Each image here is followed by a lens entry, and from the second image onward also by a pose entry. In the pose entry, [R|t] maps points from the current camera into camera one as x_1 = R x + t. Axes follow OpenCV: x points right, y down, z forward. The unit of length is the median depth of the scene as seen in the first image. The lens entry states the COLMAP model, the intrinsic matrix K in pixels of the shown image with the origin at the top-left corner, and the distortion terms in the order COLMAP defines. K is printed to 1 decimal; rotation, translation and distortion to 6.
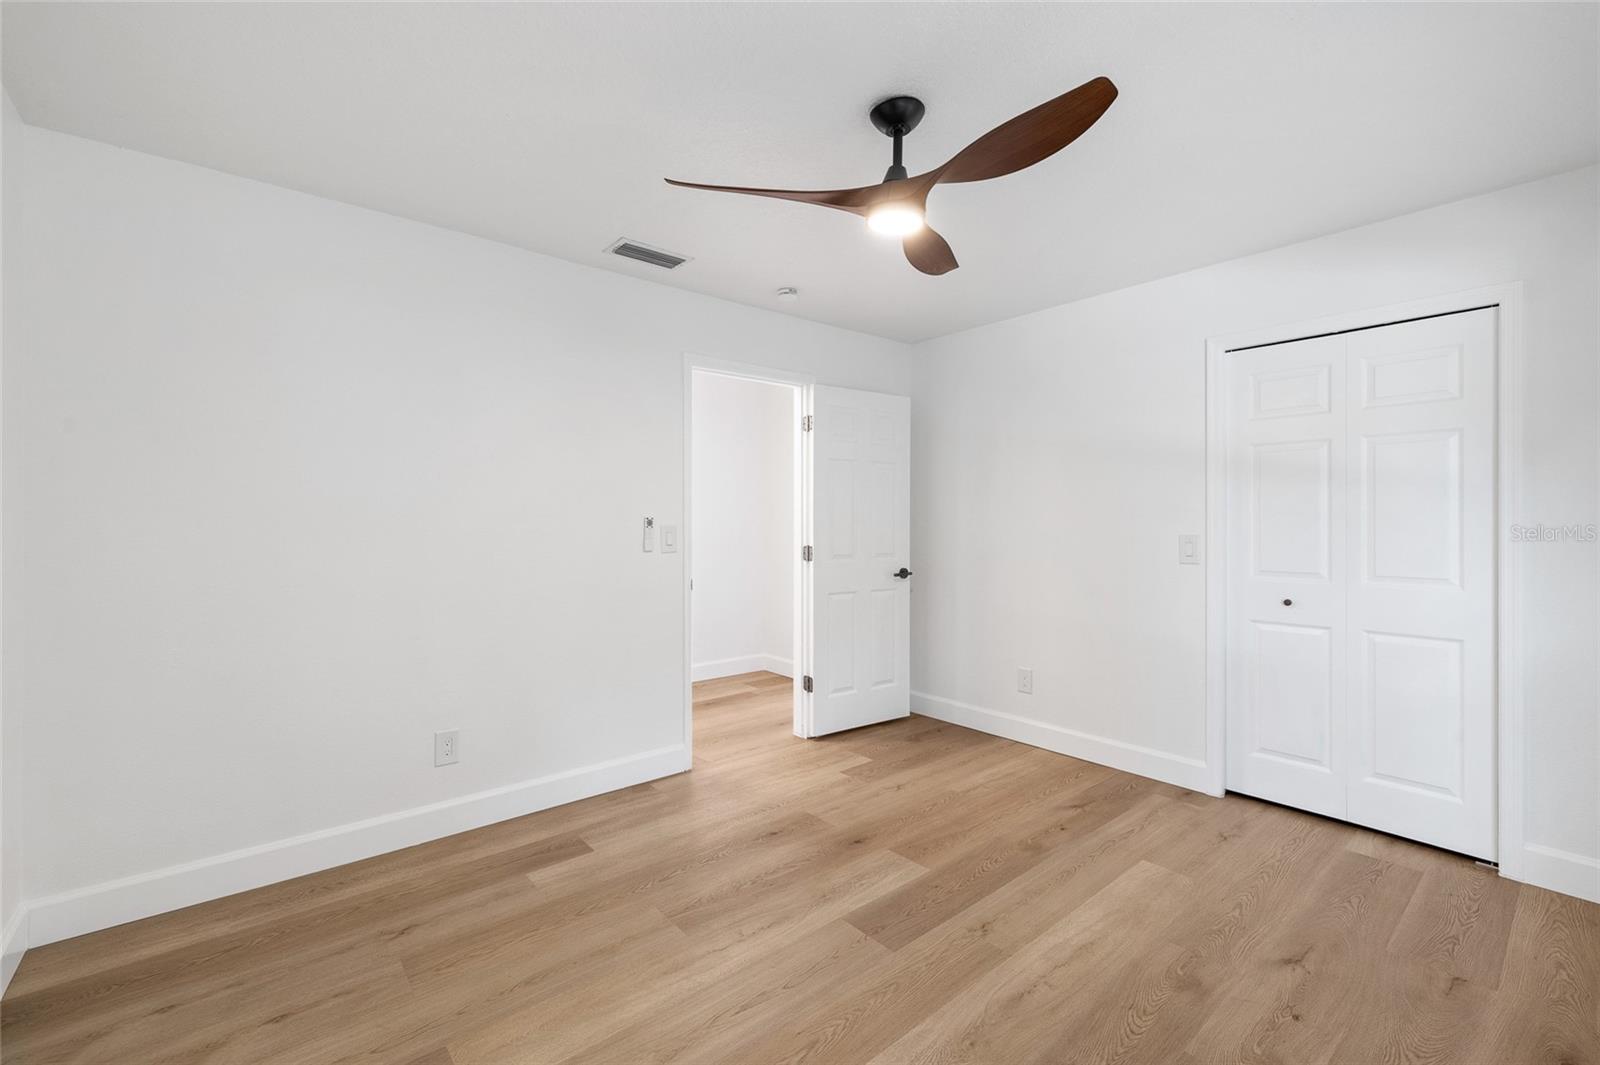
lens RADIAL K [[673.9, 0, 797.6], [0, 673.9, 523.2], [0, 0, 1]] dist [-0.000094, -0.000042]
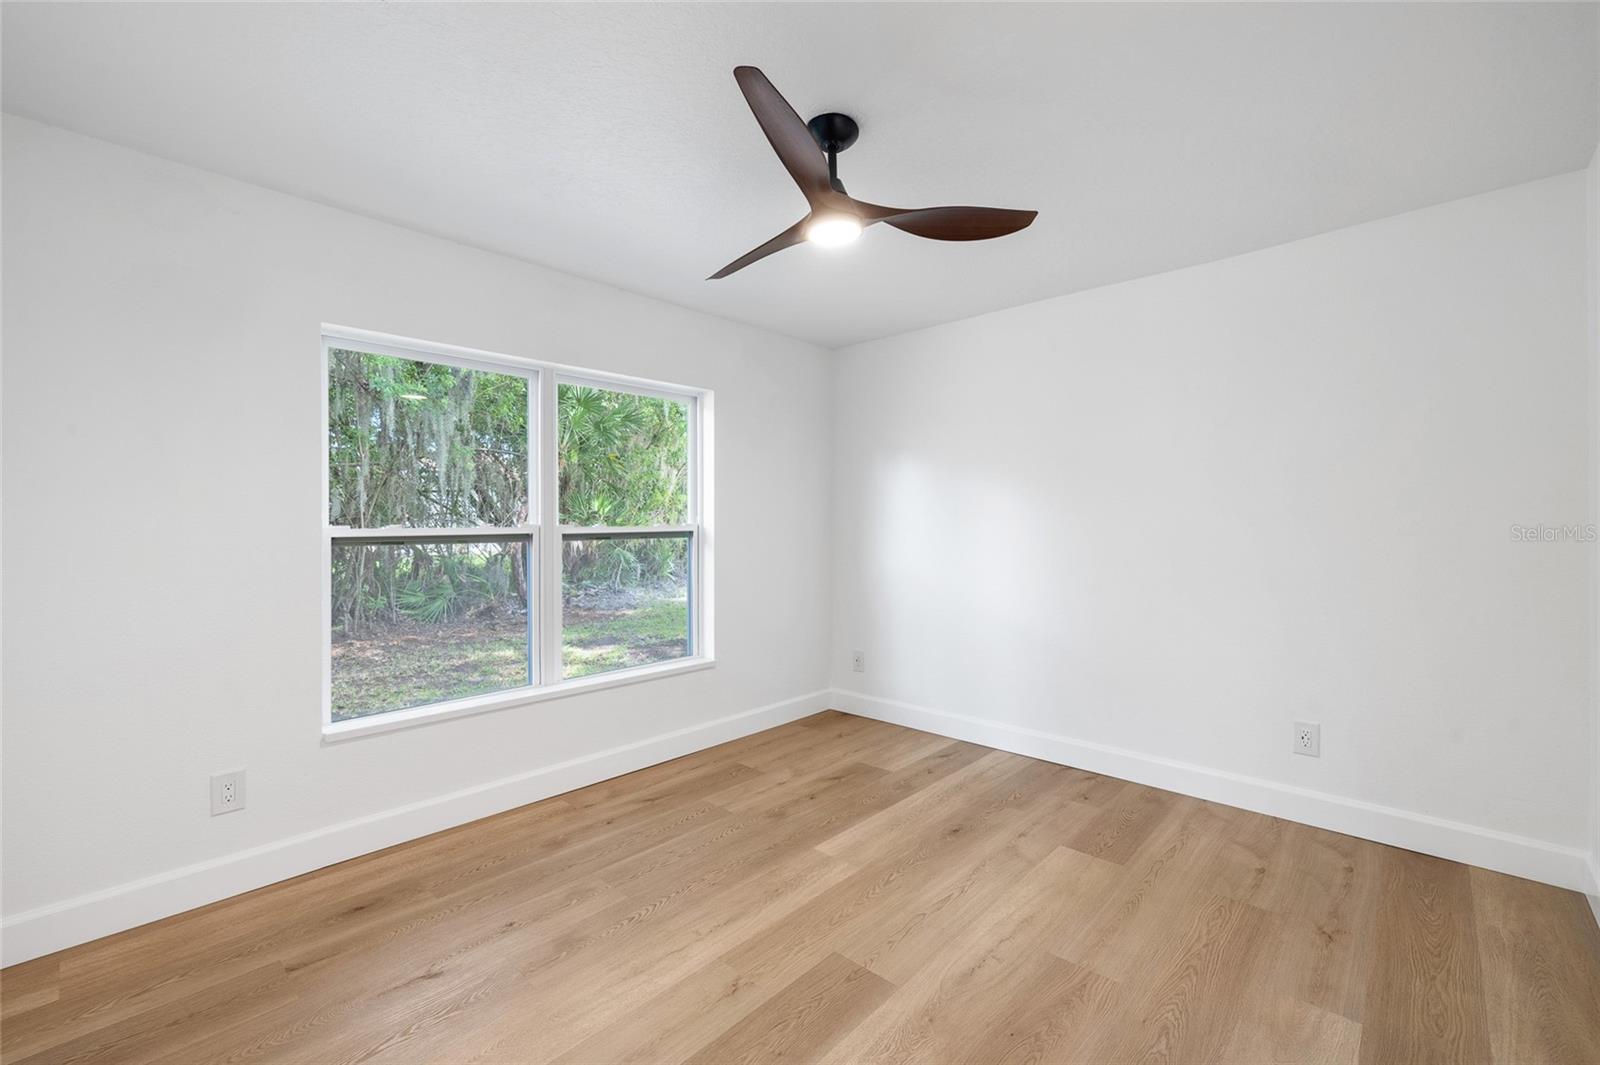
lens RADIAL K [[673.9, 0, 797.6], [0, 673.9, 523.2], [0, 0, 1]] dist [-0.000094, -0.000042]
pose [[-0.992529, 0.004132, -0.121940, 0.321054], [0.003378, 0.999974, 0.006386, -0.006240], [0.121963, 0.005926, -0.992517, 2.001376]]
